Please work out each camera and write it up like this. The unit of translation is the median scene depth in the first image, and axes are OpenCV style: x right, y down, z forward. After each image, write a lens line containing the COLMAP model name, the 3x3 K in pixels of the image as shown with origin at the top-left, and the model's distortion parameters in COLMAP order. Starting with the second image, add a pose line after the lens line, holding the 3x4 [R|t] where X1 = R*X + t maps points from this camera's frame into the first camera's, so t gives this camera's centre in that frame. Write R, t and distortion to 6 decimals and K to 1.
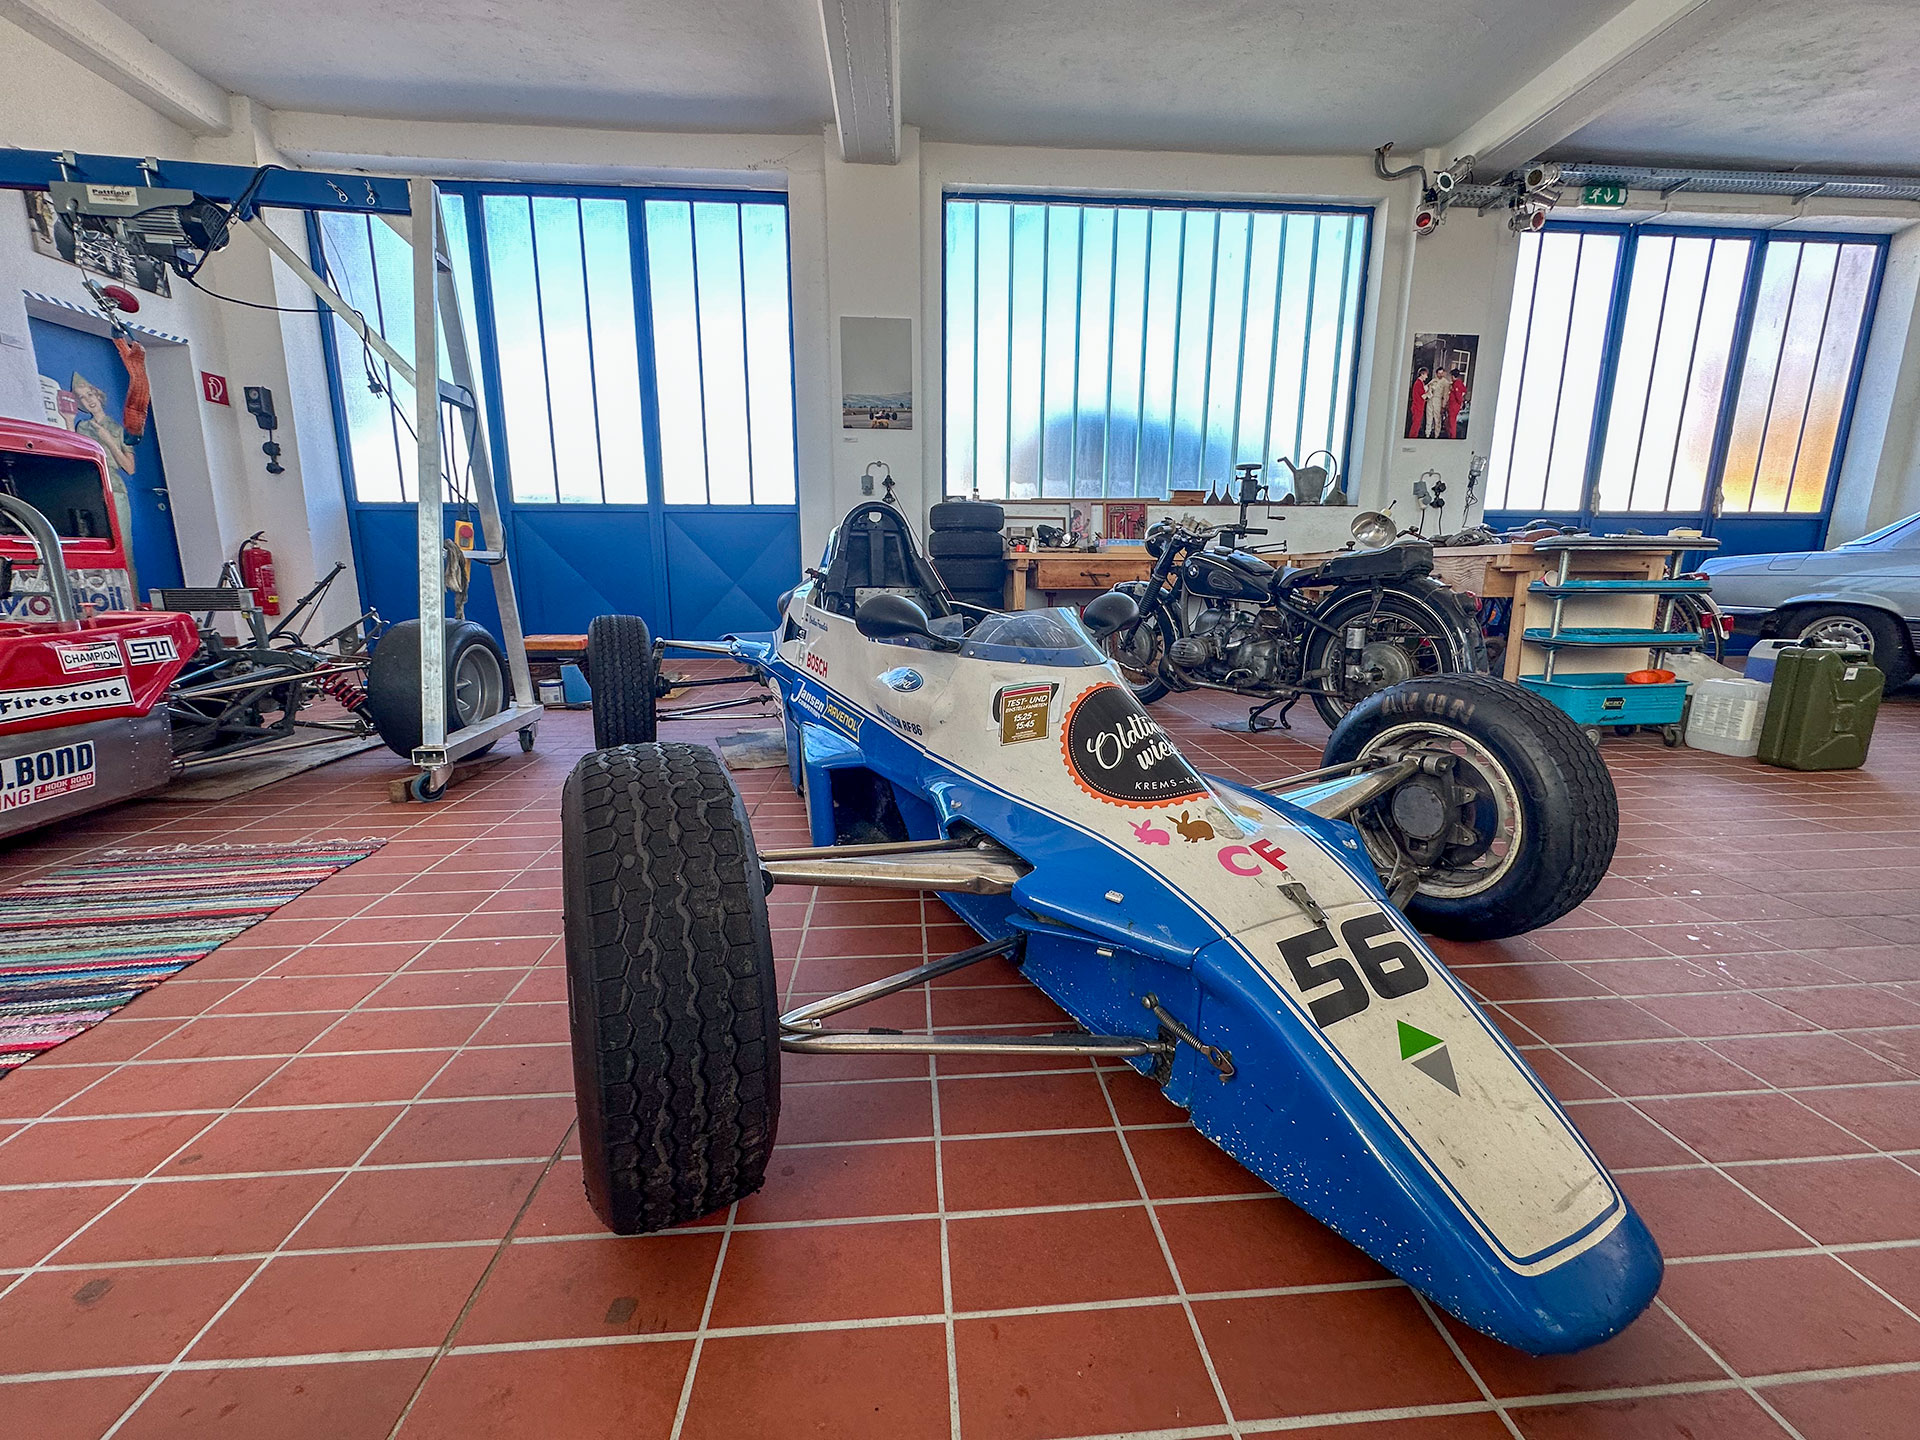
lens RADIAL K [[764.9, 0, 969.7], [0, 764.9, 720.8], [0, 0, 1]] dist [-0.003412, -0.000381]
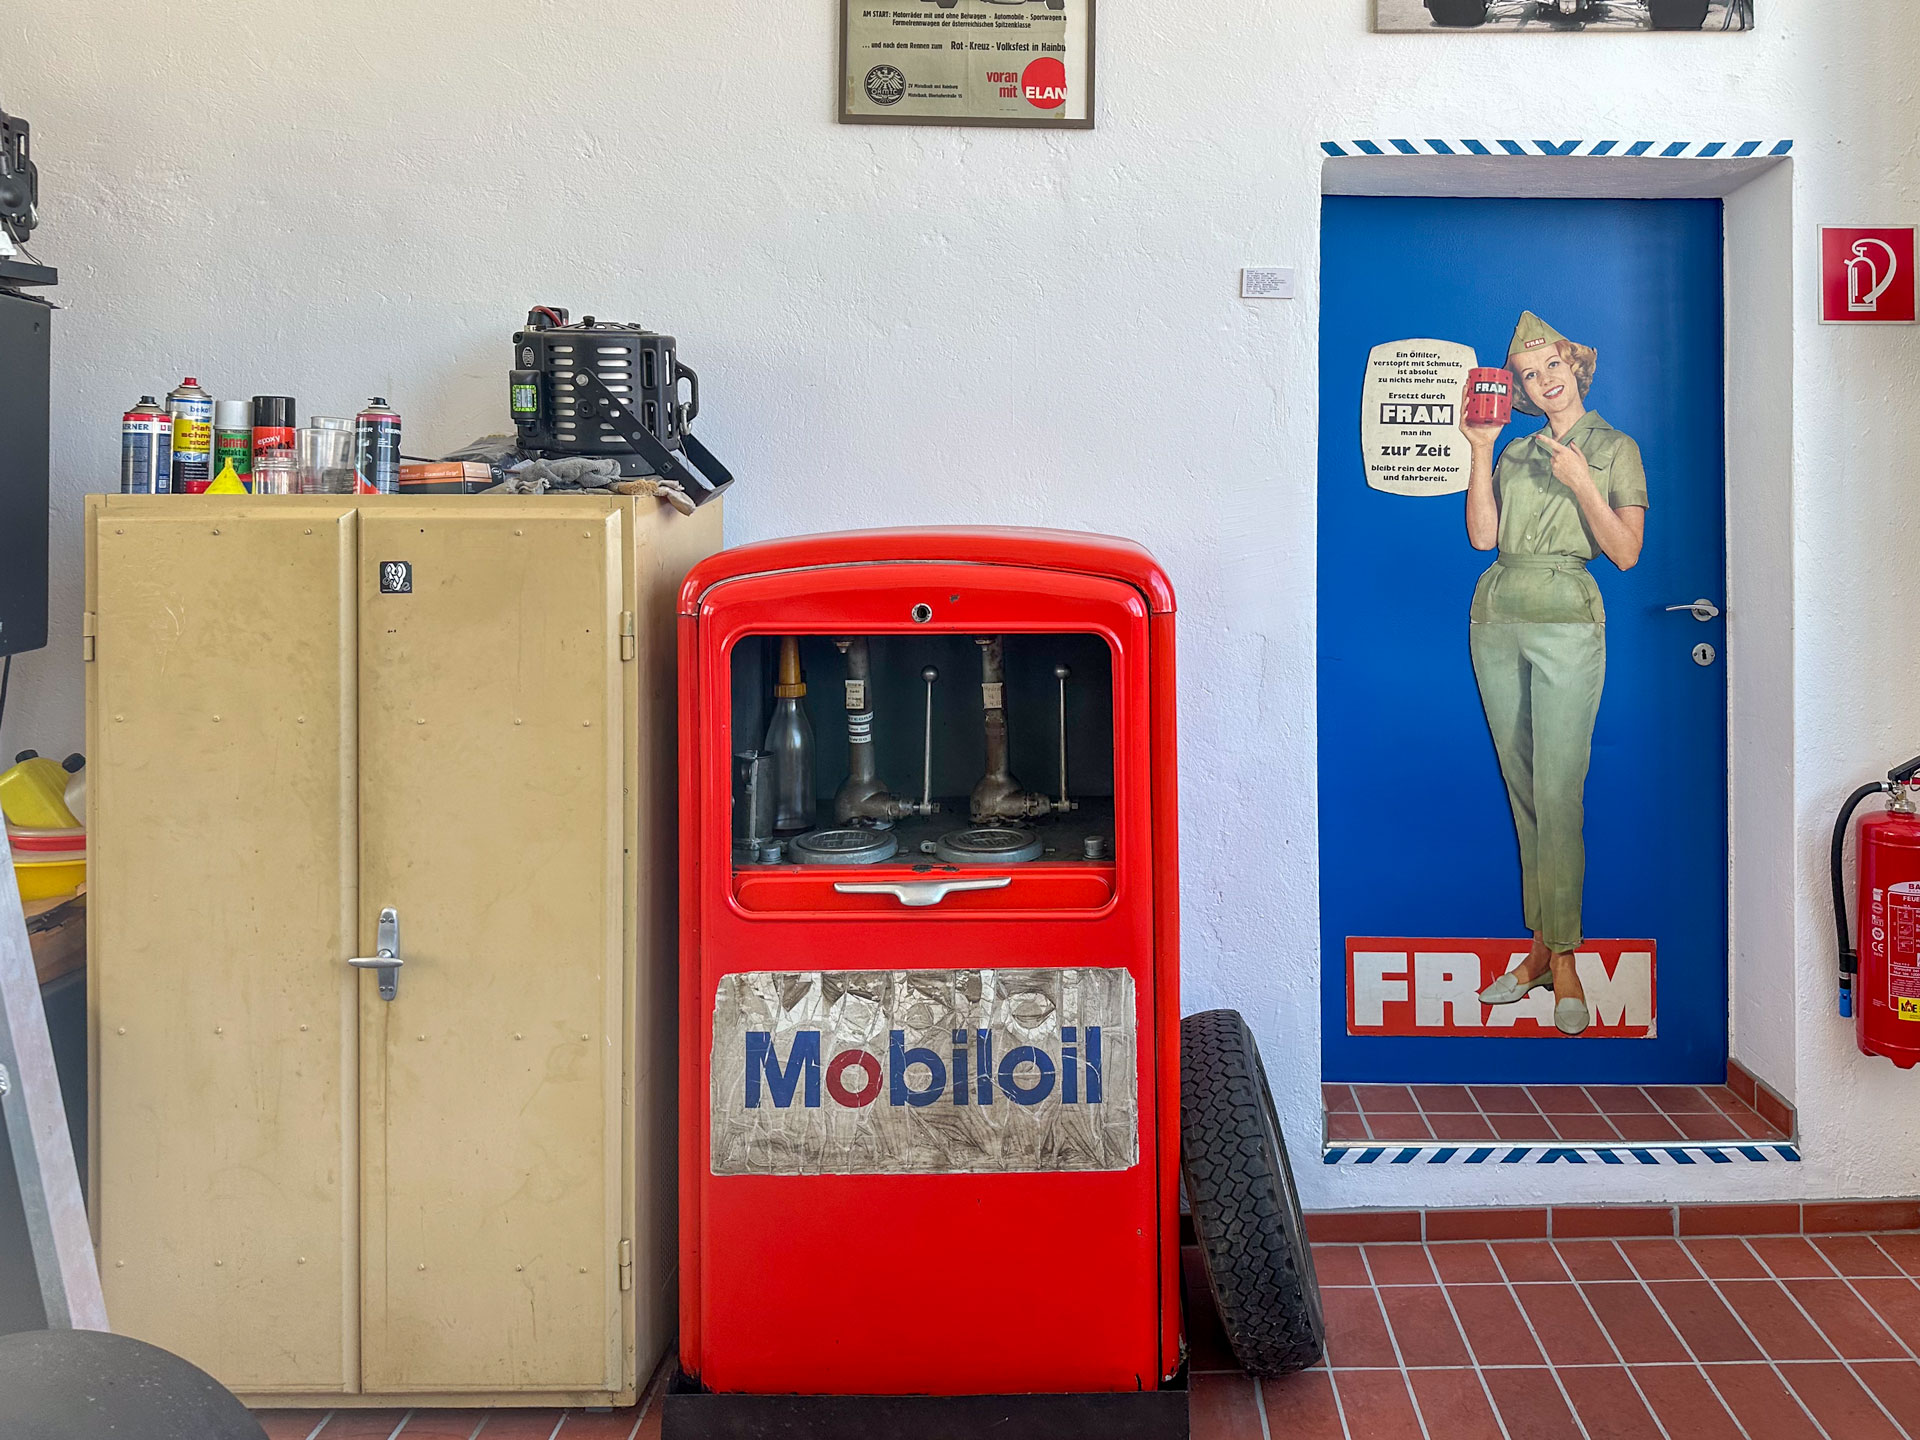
lens RADIAL K [[1540.4, 0, 1111.7], [0, 1540.4, 471.2], [0, 0, 1]] dist [0.031762, 0.000811]
pose [[-0.050612, -0.019197, -0.998534, -0.422589], [-0.196454, 0.980473, -0.008892, -0.334618], [0.979206, 0.195716, -0.053395, 0.852155]]
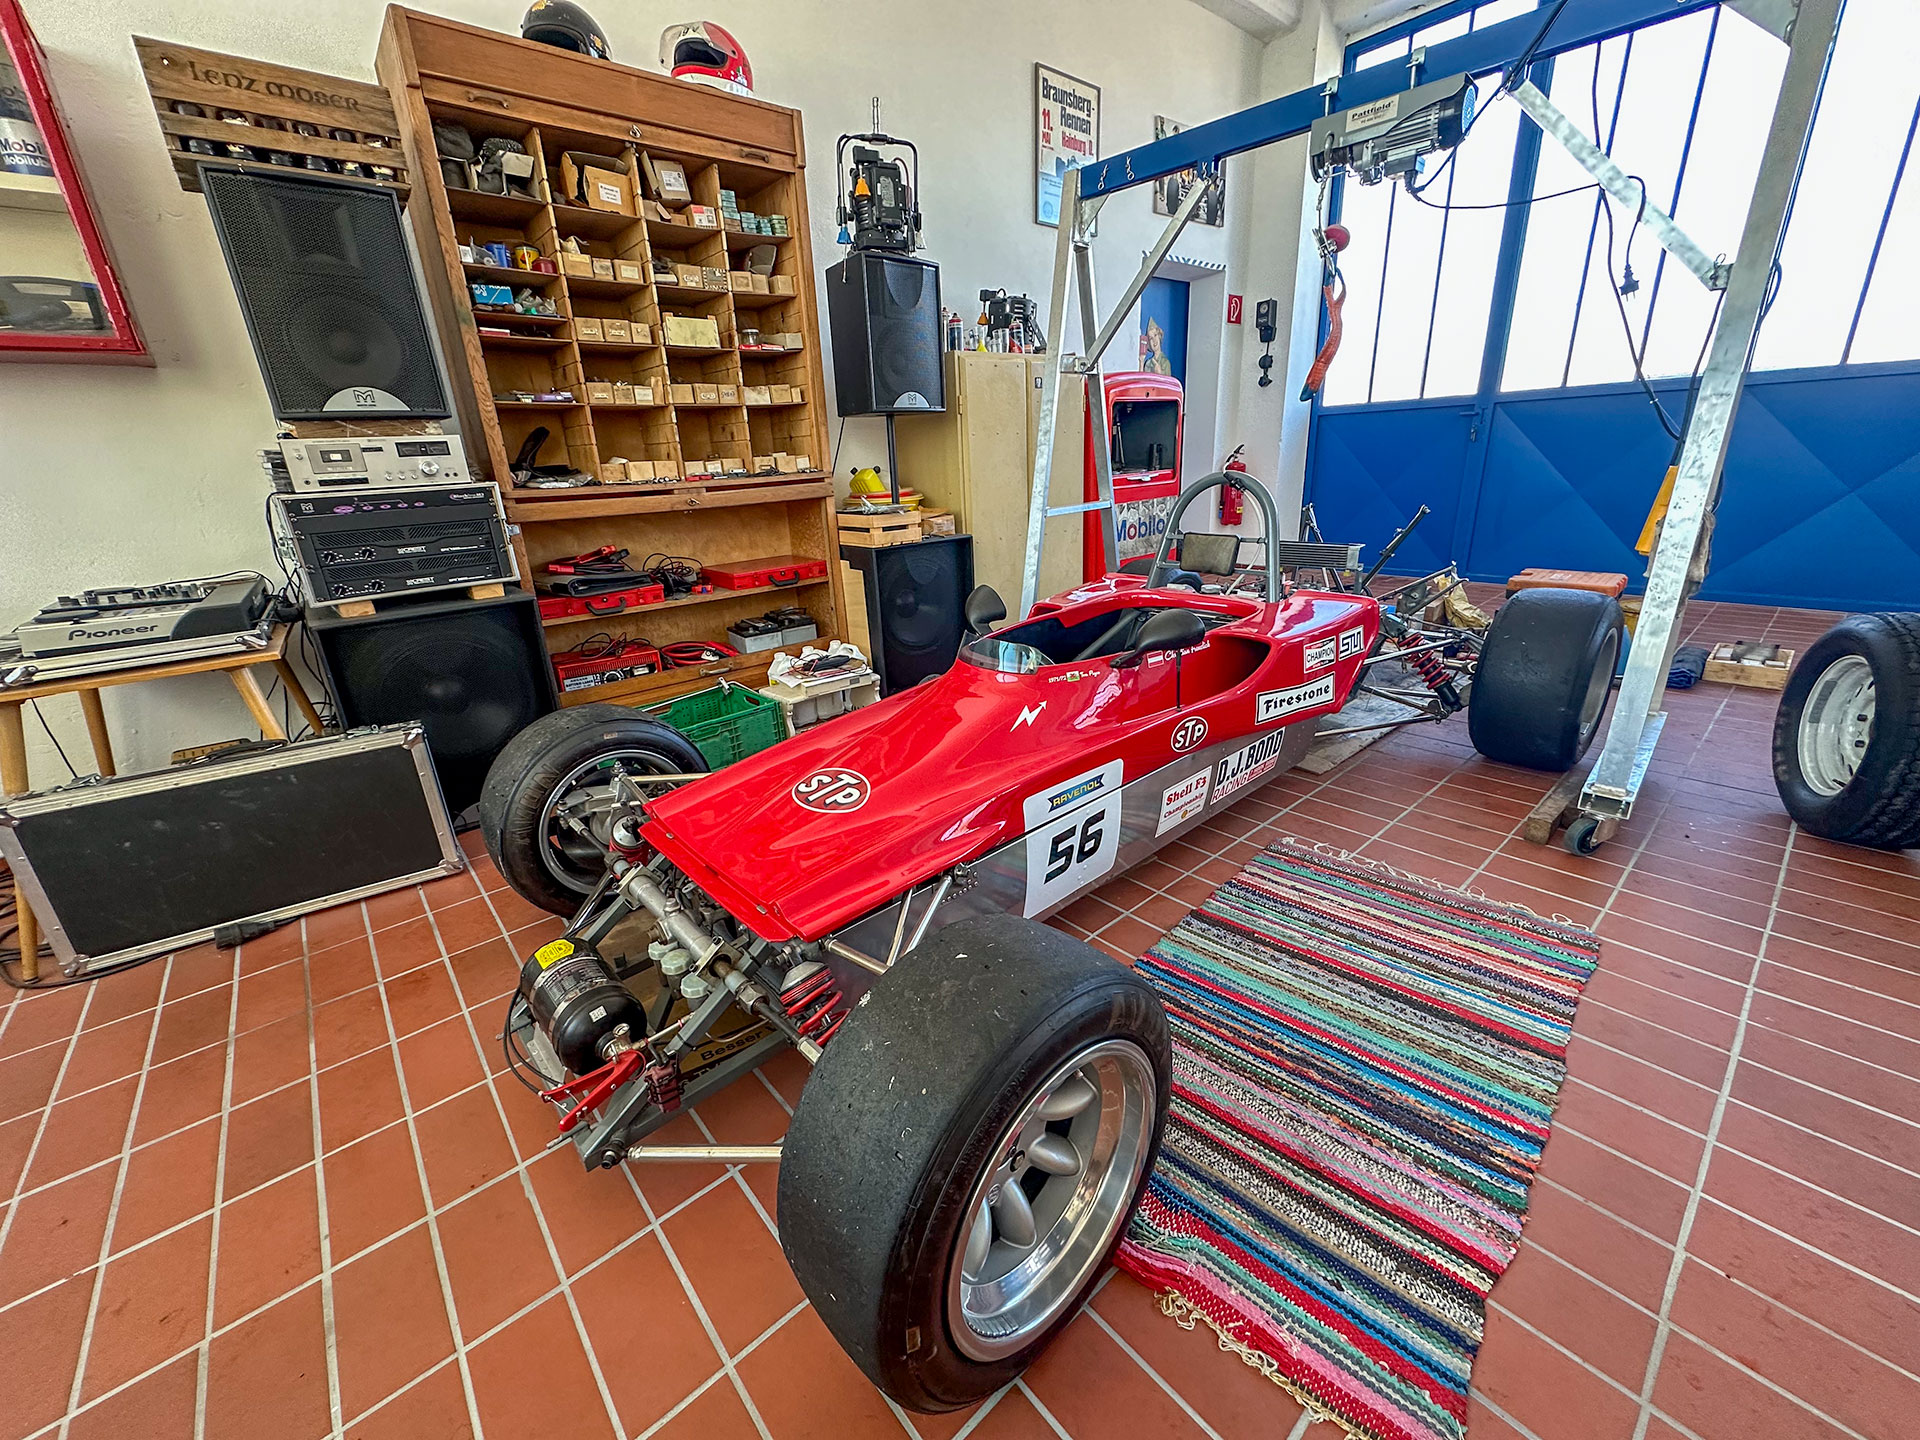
lens RADIAL K [[764.9, 0, 960.1], [0, 764.9, 724.6], [0, 0, 1]] dist [-0.003412, -0.000381]
pose [[0.590835, 0.236337, -0.771401, -0.280604], [-0.103238, 0.970419, 0.218239, -0.070197], [0.800160, -0.049305, 0.597757, 0.018408]]
